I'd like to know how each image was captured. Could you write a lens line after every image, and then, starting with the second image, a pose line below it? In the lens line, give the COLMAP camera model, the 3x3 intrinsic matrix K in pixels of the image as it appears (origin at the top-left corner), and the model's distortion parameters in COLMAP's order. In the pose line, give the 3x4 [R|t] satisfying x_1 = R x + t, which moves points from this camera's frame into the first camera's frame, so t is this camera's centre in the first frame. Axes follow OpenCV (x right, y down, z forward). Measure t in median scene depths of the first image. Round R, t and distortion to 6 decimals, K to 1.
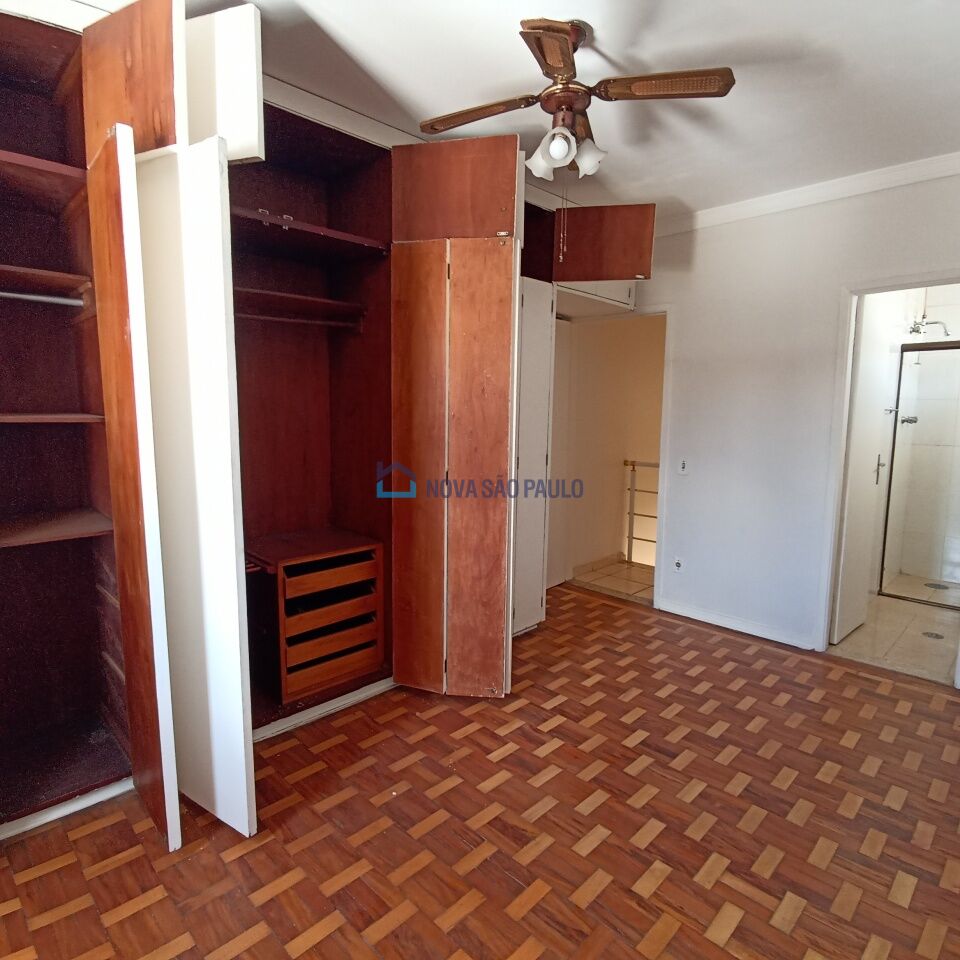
lens RADIAL K [[602.7, 0, 471.2], [0, 602.7, 481.2], [0, 0, 1]] dist [0.017223, -0.013127]
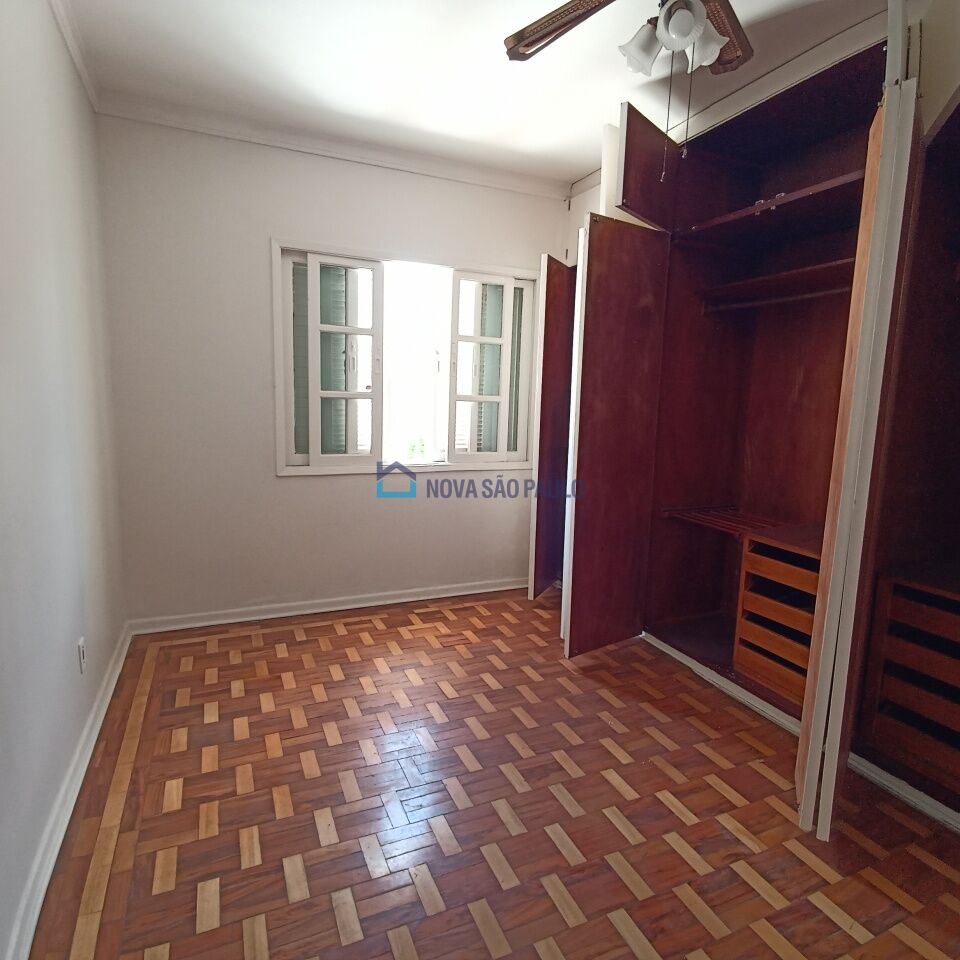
lens RADIAL K [[602.7, 0, 473.0], [0, 602.7, 479.8], [0, 0, 1]] dist [0.017223, -0.013127]
pose [[-0.385018, 0.107473, -0.916630, 0.814263], [-0.146832, 0.973413, 0.175805, -0.072195], [0.911154, 0.202279, -0.359001, 0.919370]]
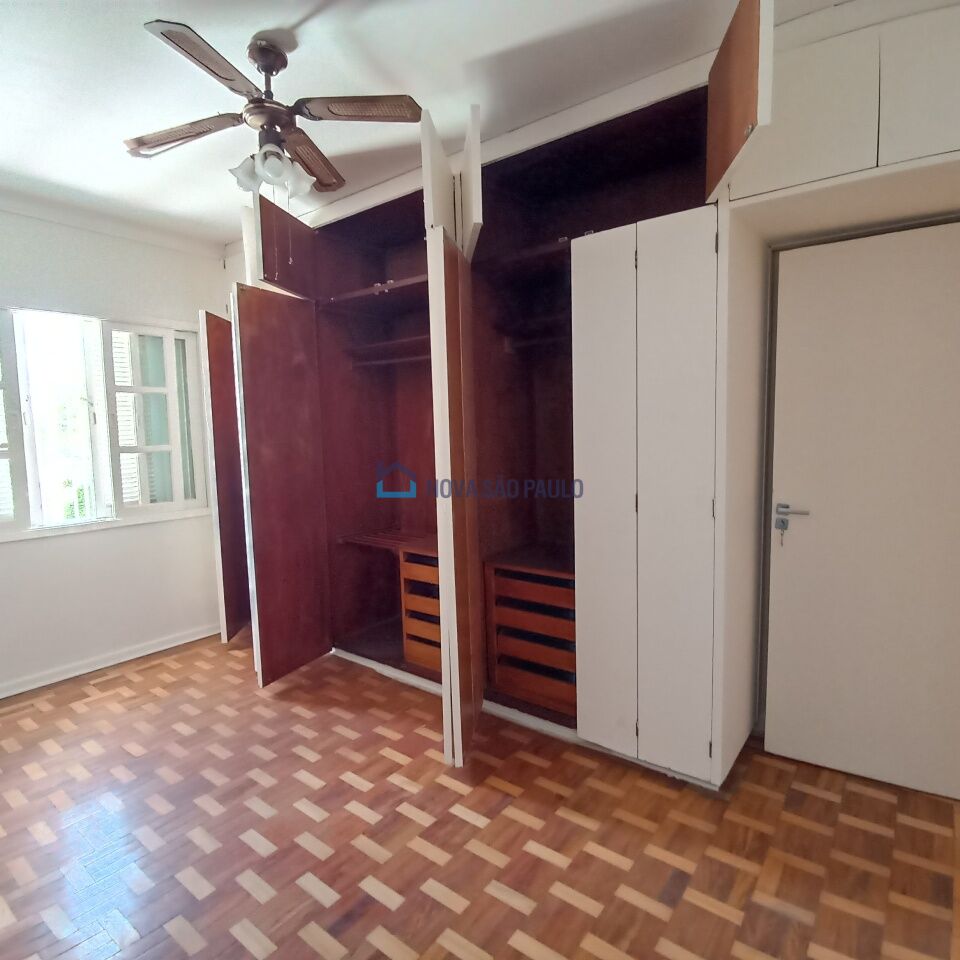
lens RADIAL K [[602.7, 0, 478.6], [0, 602.7, 481.7], [0, 0, 1]] dist [0.017223, -0.013127]
pose [[0.094058, 0.071760, -0.992977, 0.957133], [-0.100754, 0.992964, 0.062215, -0.100766], [0.990455, 0.094194, 0.100626, 1.012293]]
